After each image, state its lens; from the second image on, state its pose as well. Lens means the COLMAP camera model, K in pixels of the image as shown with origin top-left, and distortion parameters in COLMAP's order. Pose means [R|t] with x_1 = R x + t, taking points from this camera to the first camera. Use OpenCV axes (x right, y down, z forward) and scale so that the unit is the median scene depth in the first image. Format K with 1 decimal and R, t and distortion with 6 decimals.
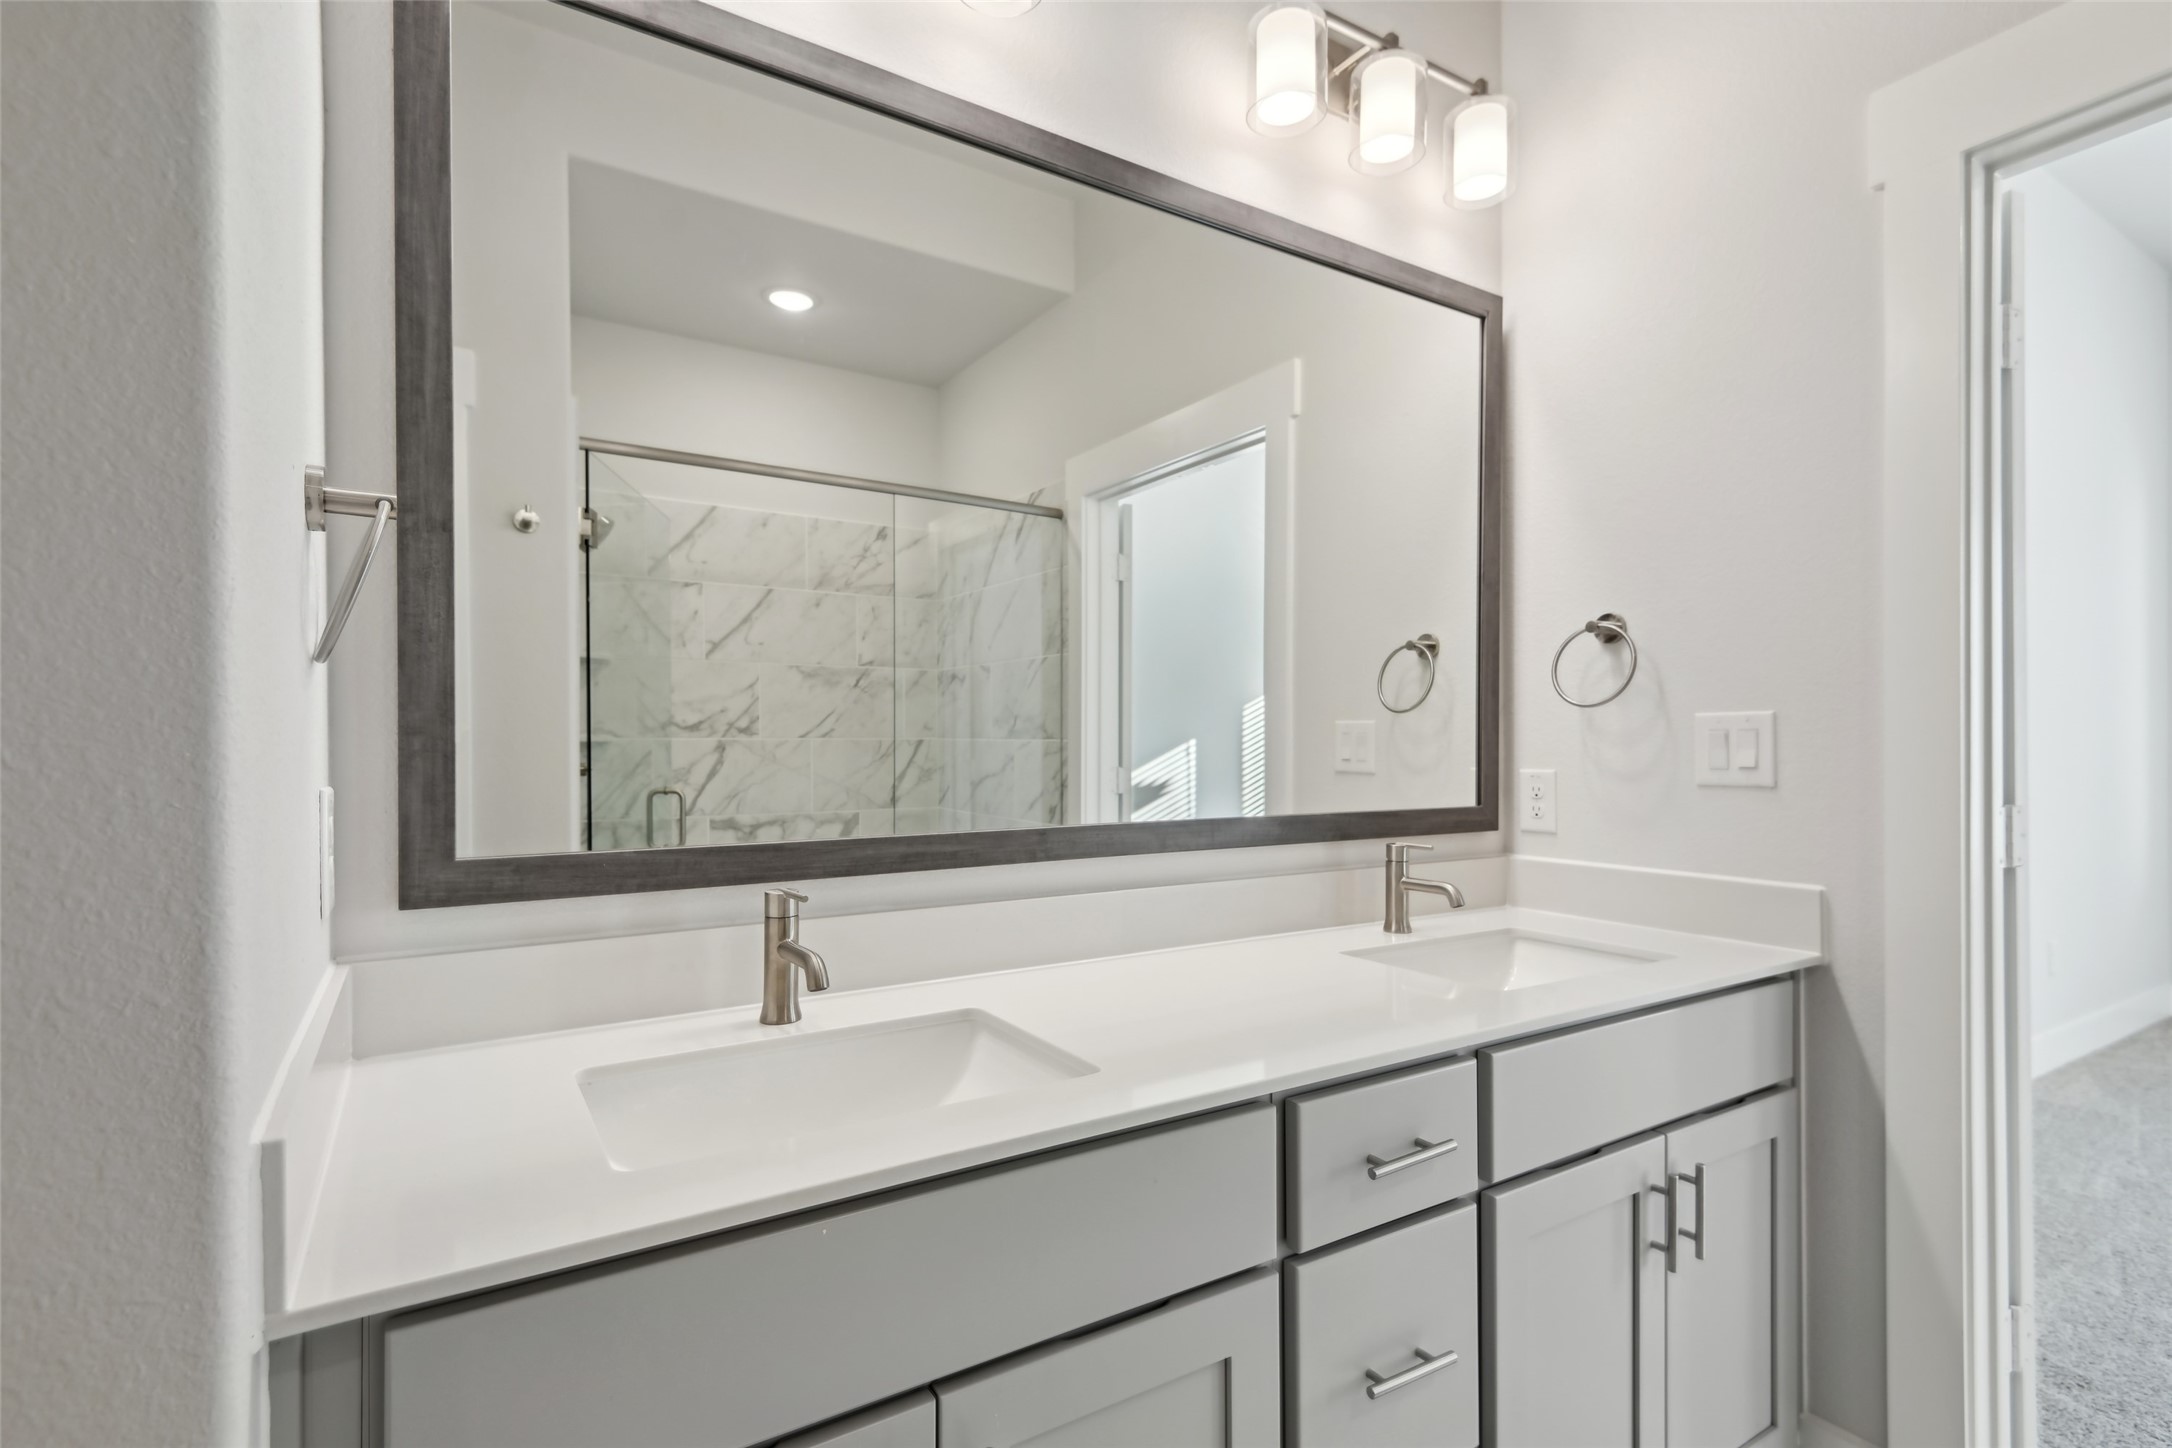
lens RADIAL K [[1032.2, 0, 1086.5], [0, 1032.2, 739.9], [0, 0, 1]] dist [0.002302, 0.000158]
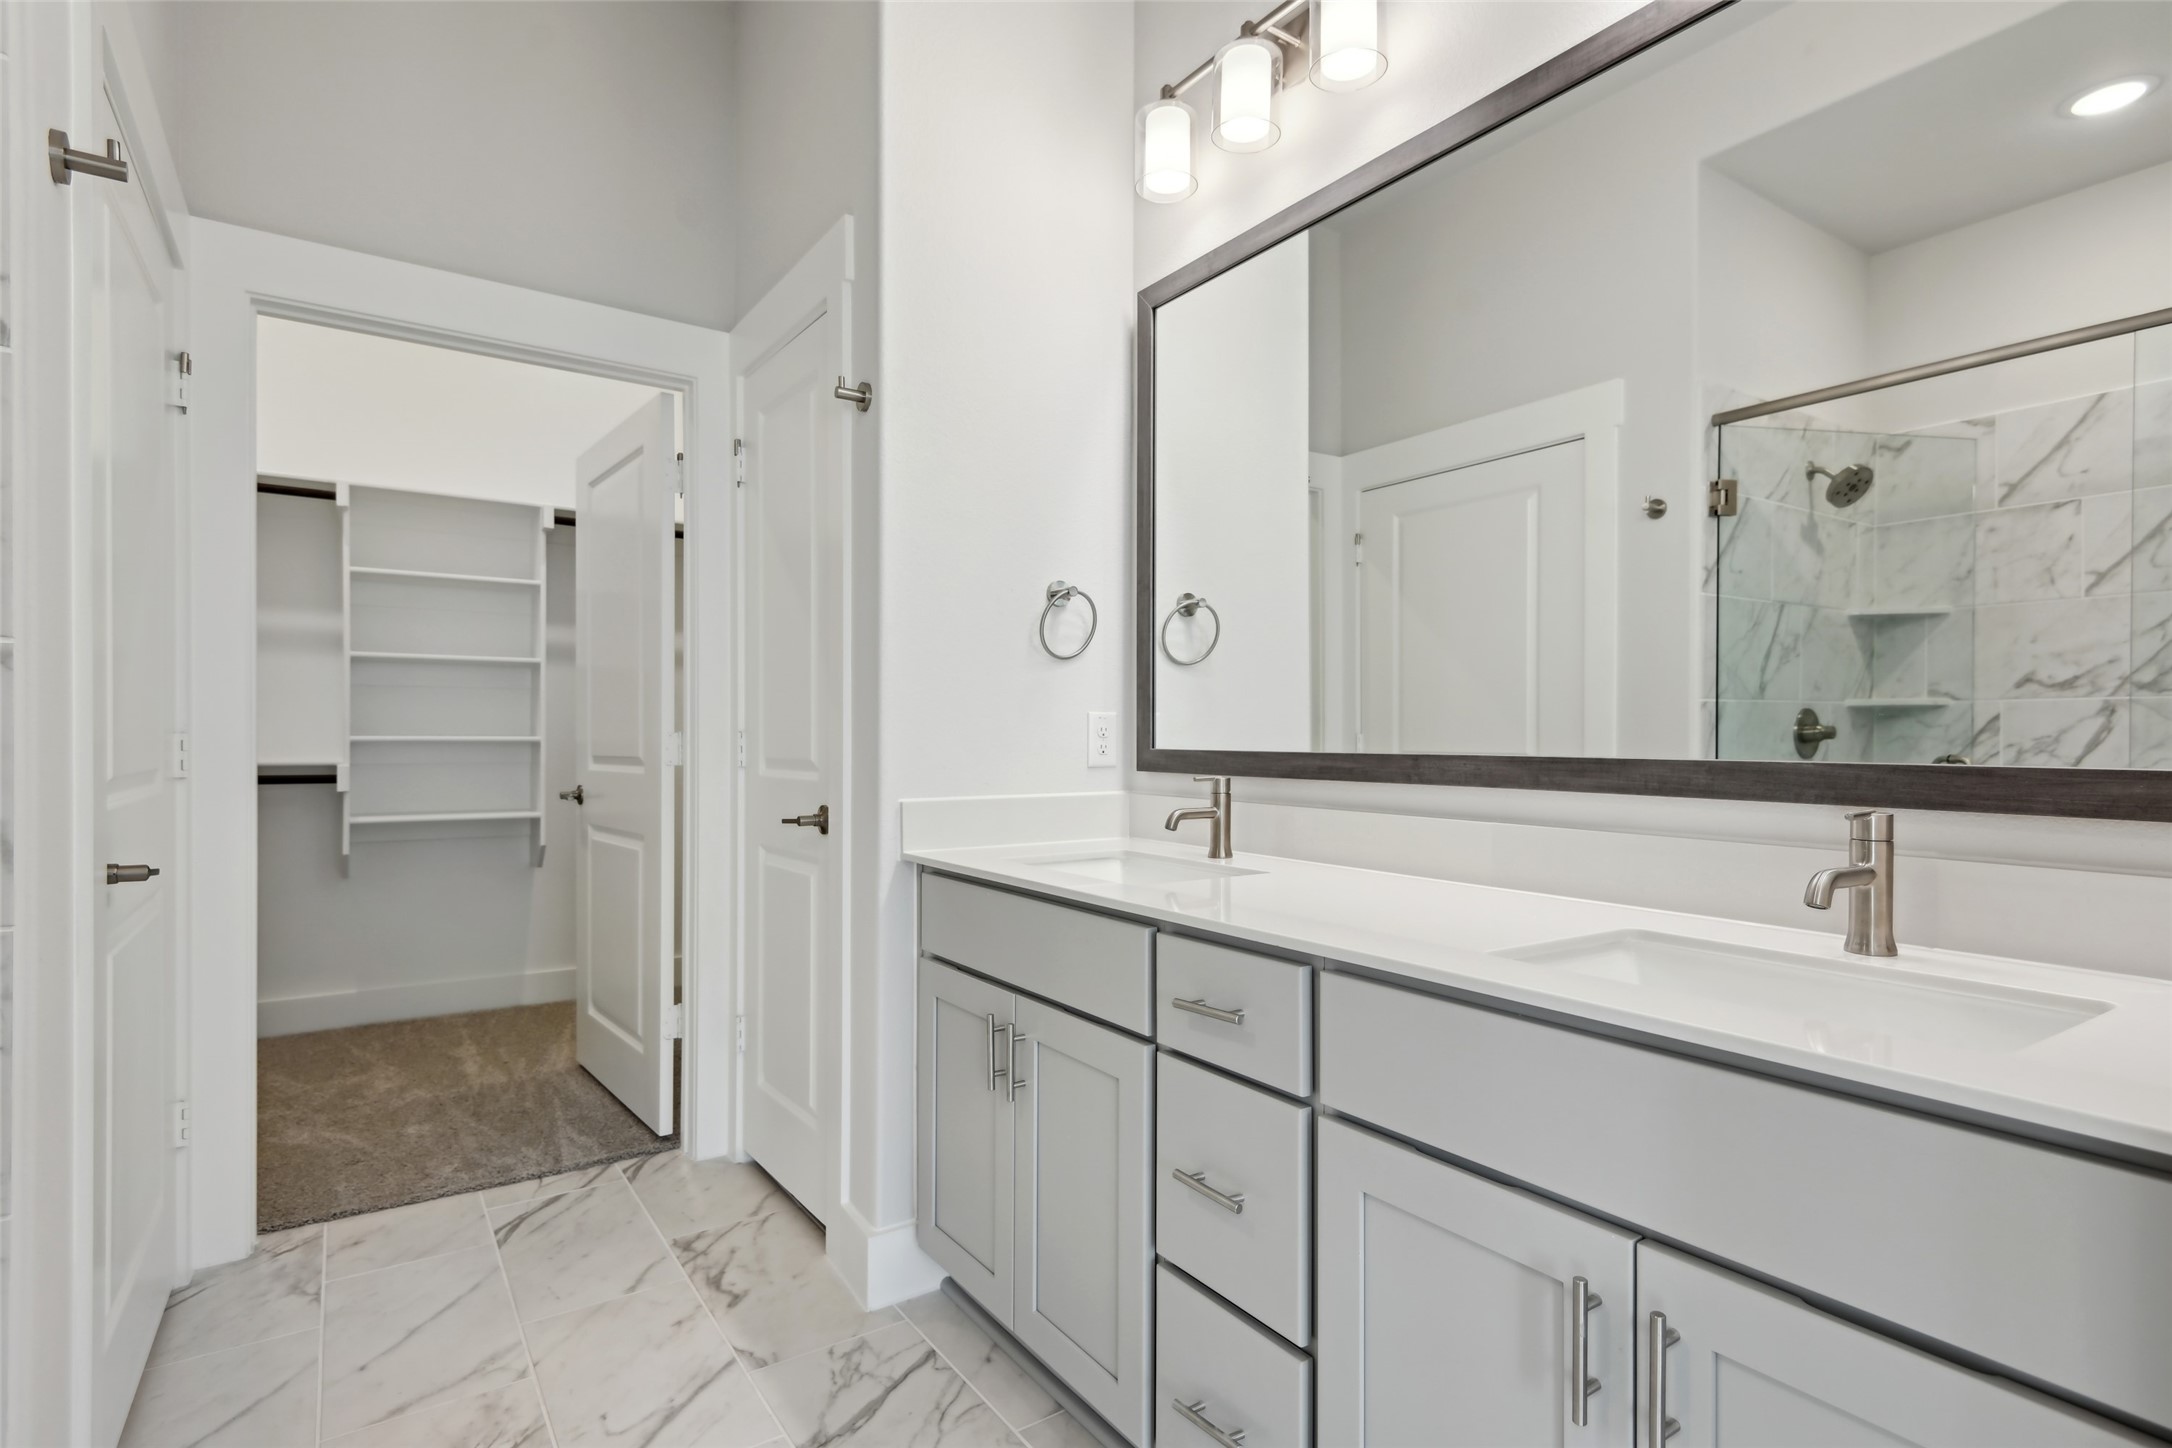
lens RADIAL K [[1114.3, 0, 1093.3], [0, 1114.3, 733.7], [0, 0, 1]] dist [0.002033, -0.000678]
pose [[0.020977, 0.000479, -0.999780, 0.456853], [0.001754, 0.999998, 0.000516, 0.023711], [0.999778, -0.001765, 0.020976, 0.238664]]
